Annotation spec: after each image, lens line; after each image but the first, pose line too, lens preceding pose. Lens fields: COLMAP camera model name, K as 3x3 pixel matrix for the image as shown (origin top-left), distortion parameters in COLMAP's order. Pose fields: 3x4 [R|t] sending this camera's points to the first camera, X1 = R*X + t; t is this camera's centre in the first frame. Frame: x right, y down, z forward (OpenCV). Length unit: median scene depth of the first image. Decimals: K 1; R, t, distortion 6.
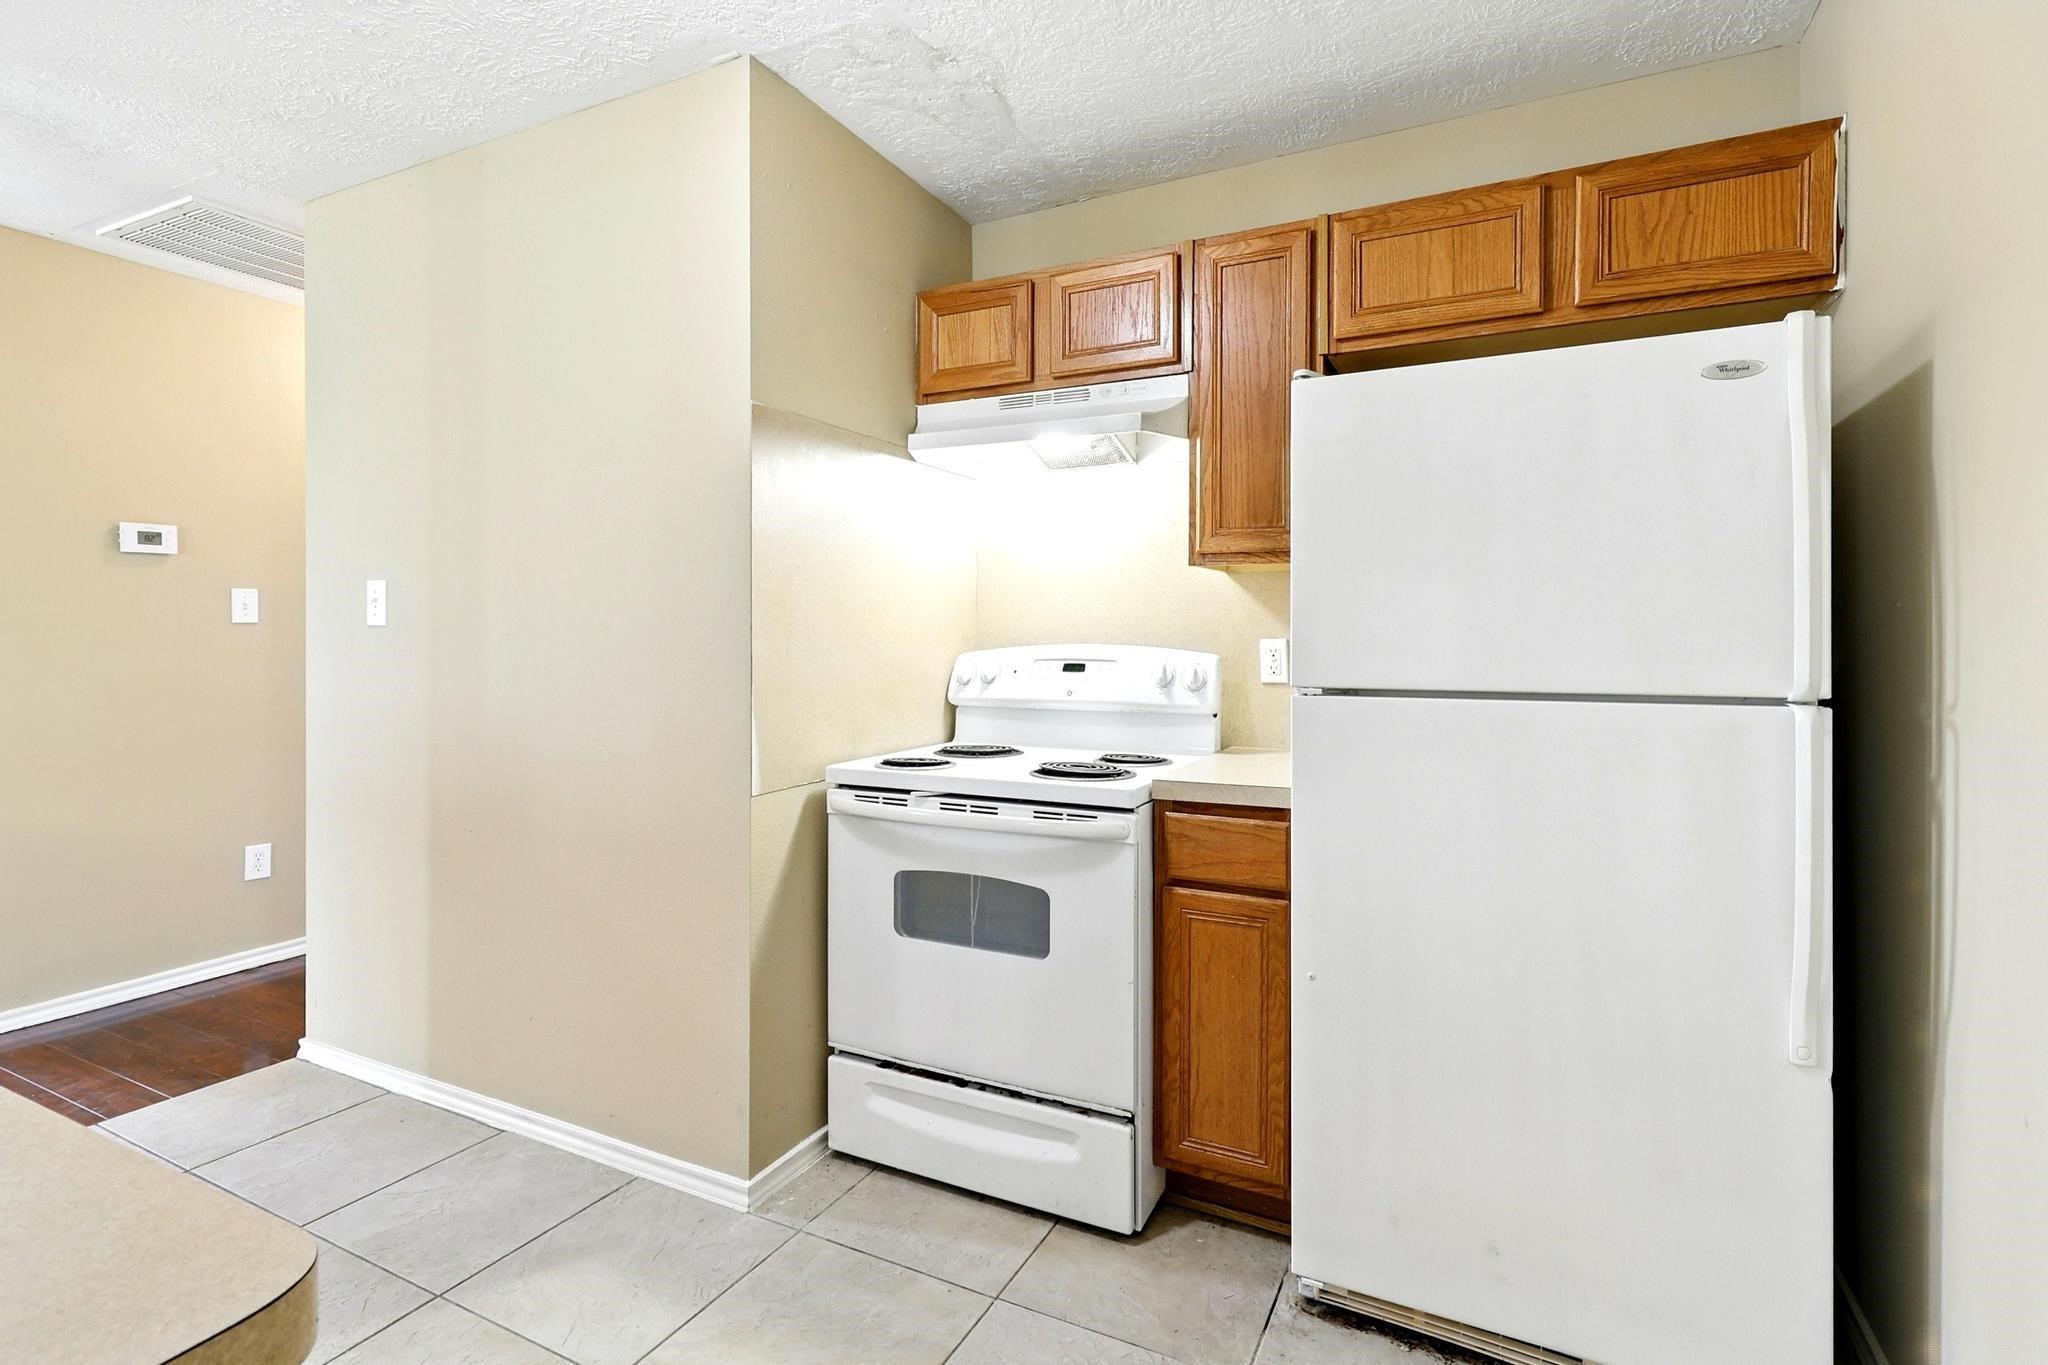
lens RADIAL K [[981.9, 0, 1029.1], [0, 981.9, 638.5], [0, 0, 1]] dist [0.002039, 0.000252]
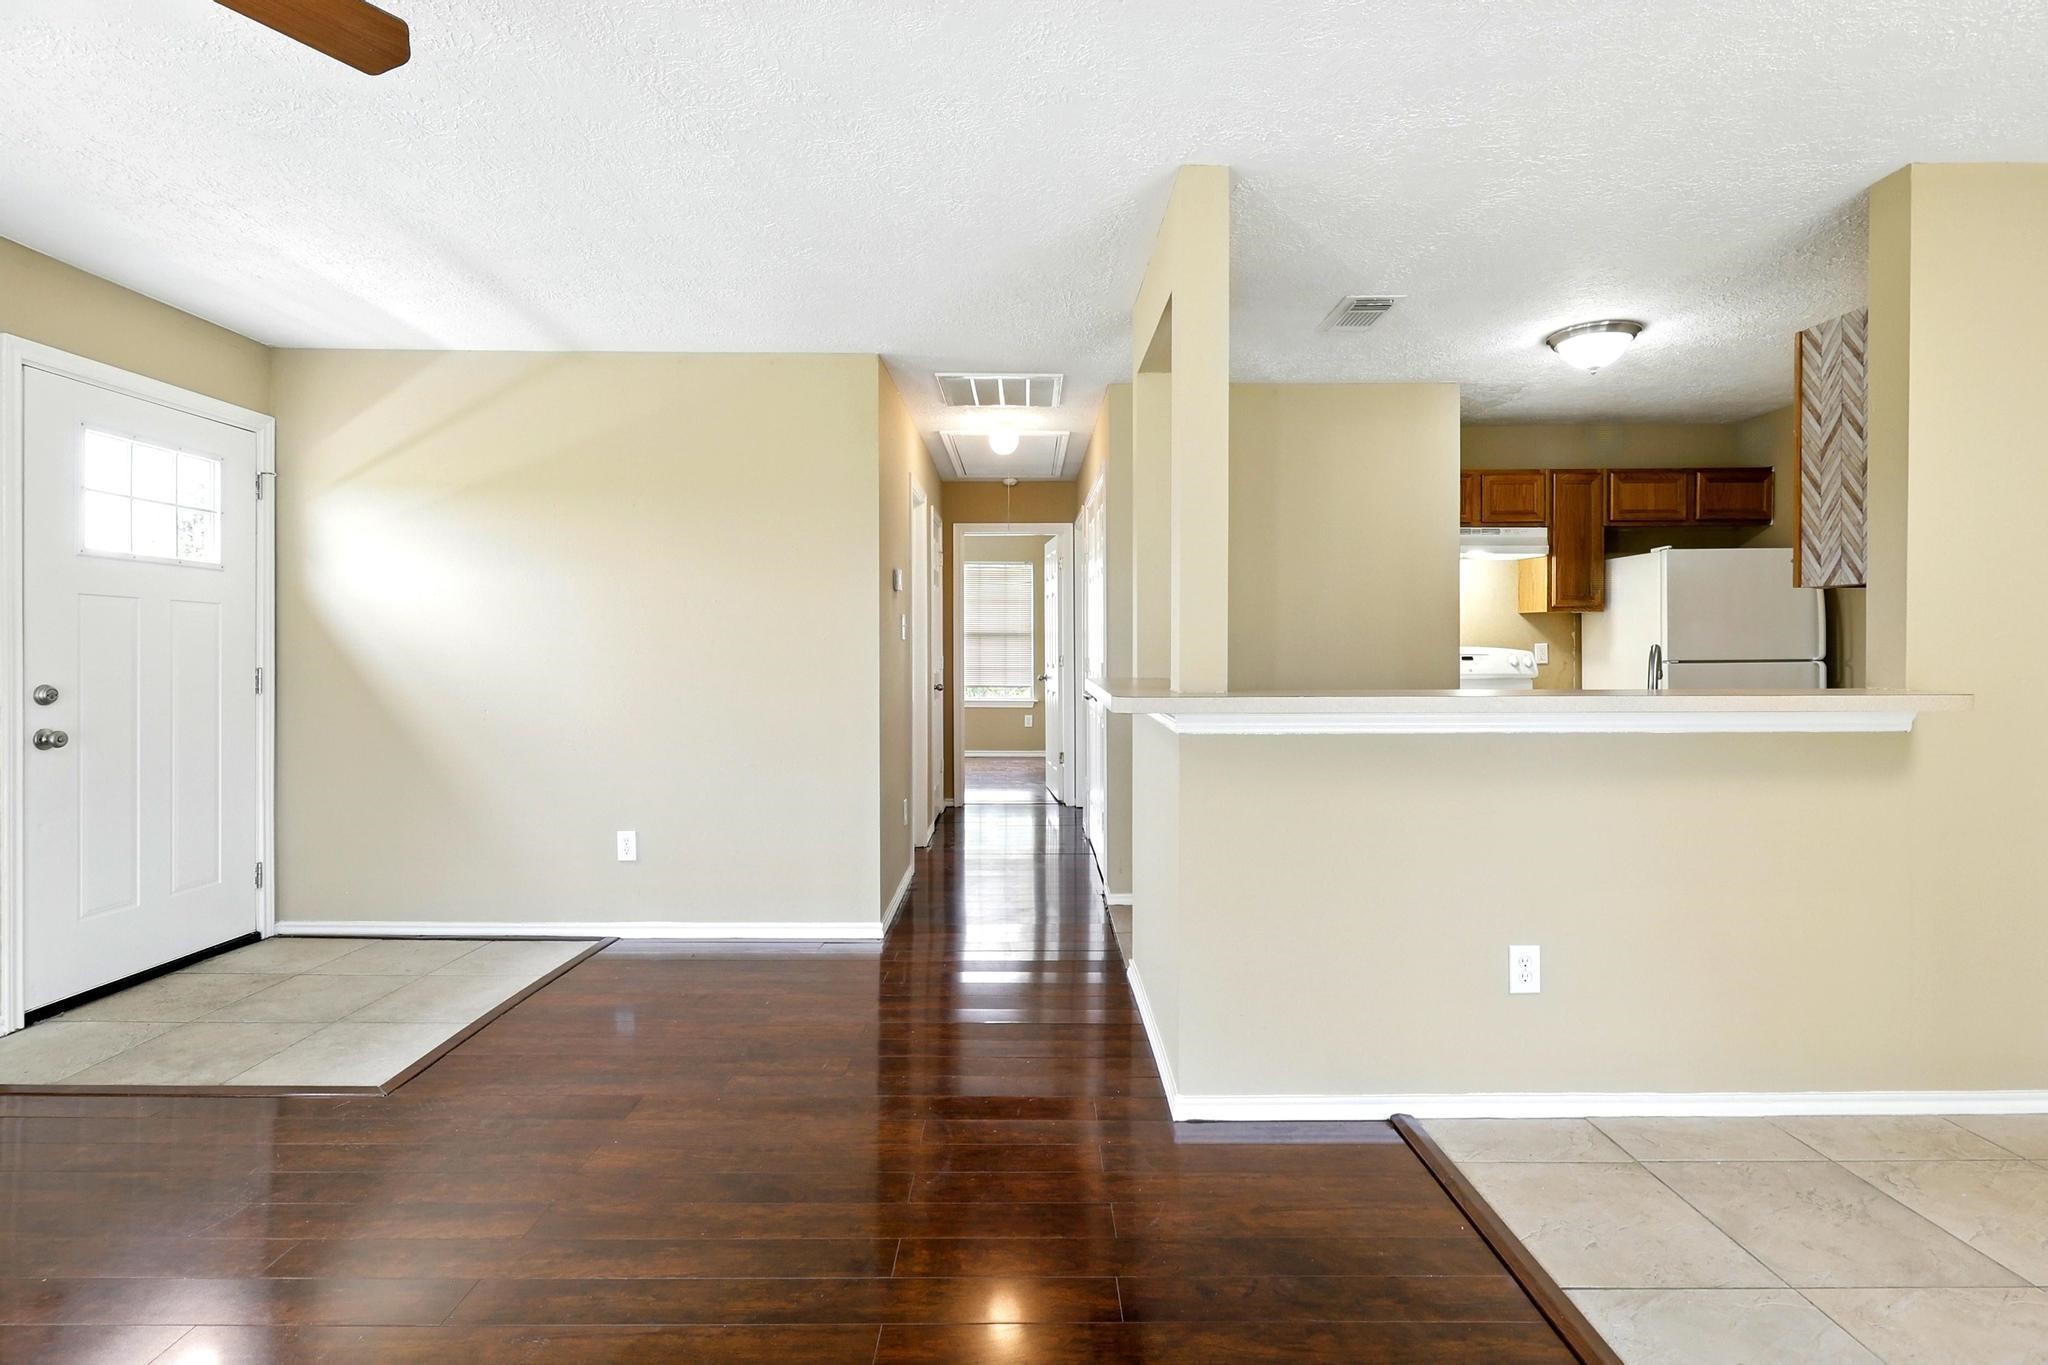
lens RADIAL K [[964.5, 0, 1027.5], [0, 964.5, 650.6], [0, 0, 1]] dist [-0.000439, -0.000800]
pose [[0.894750, -0.010882, 0.446435, -2.230994], [0.008507, 0.999937, 0.007324, -0.011917], [-0.446487, -0.002755, 0.894786, -0.541400]]
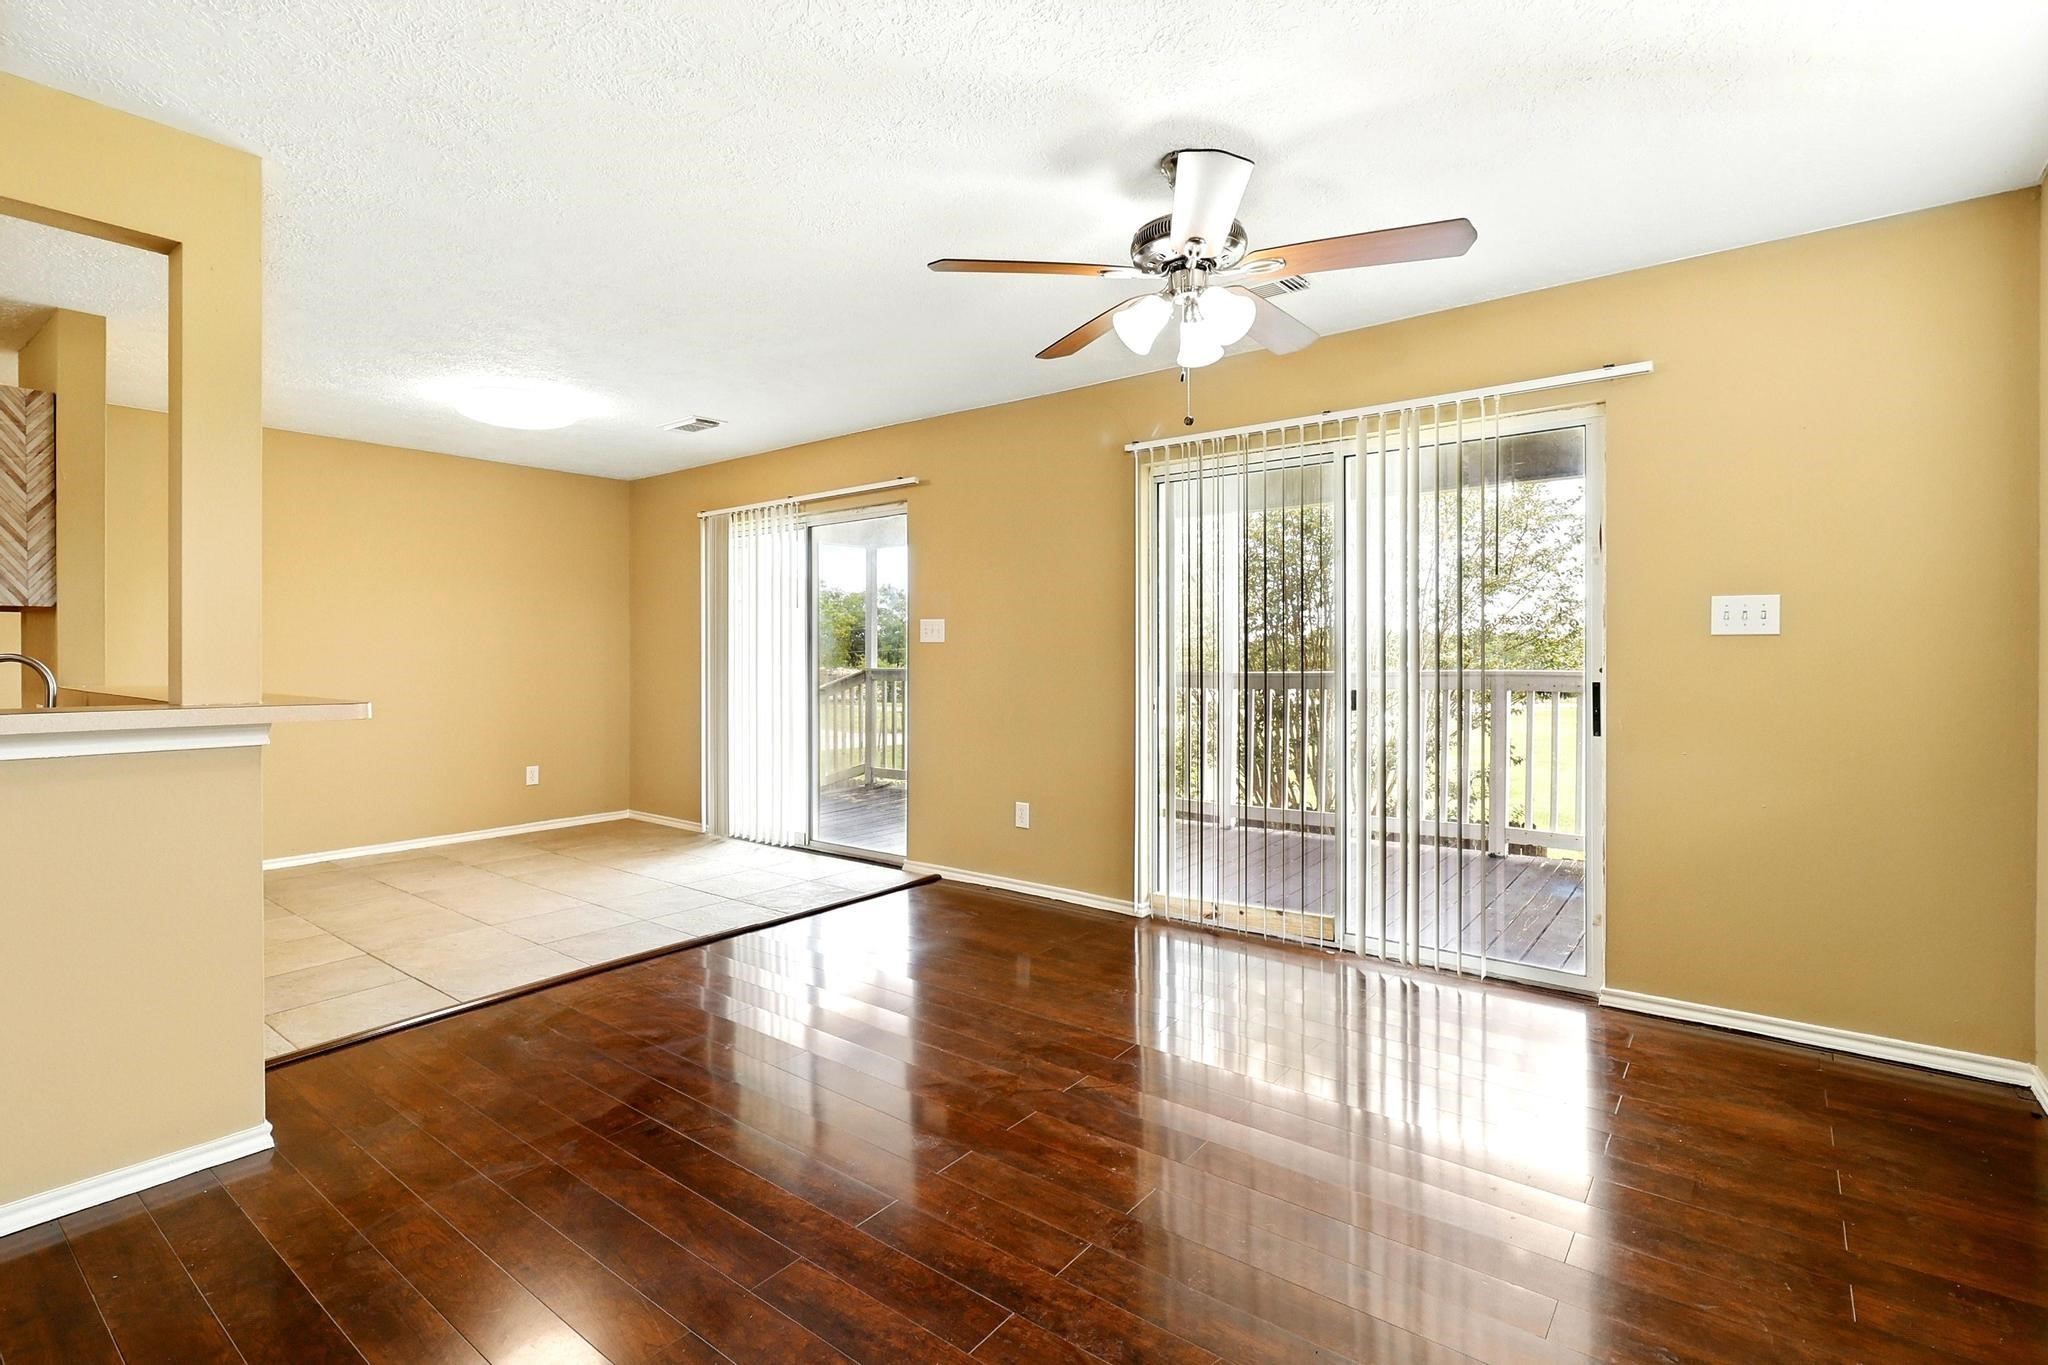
lens RADIAL K [[964.5, 0, 1027.5], [0, 964.5, 650.6], [0, 0, 1]] dist [-0.000439, -0.000800]
pose [[-0.980391, -0.003885, 0.197026, -2.673127], [-0.003095, 0.999986, 0.004320, -0.024680], [-0.197040, 0.003625, -0.980389, 1.490163]]
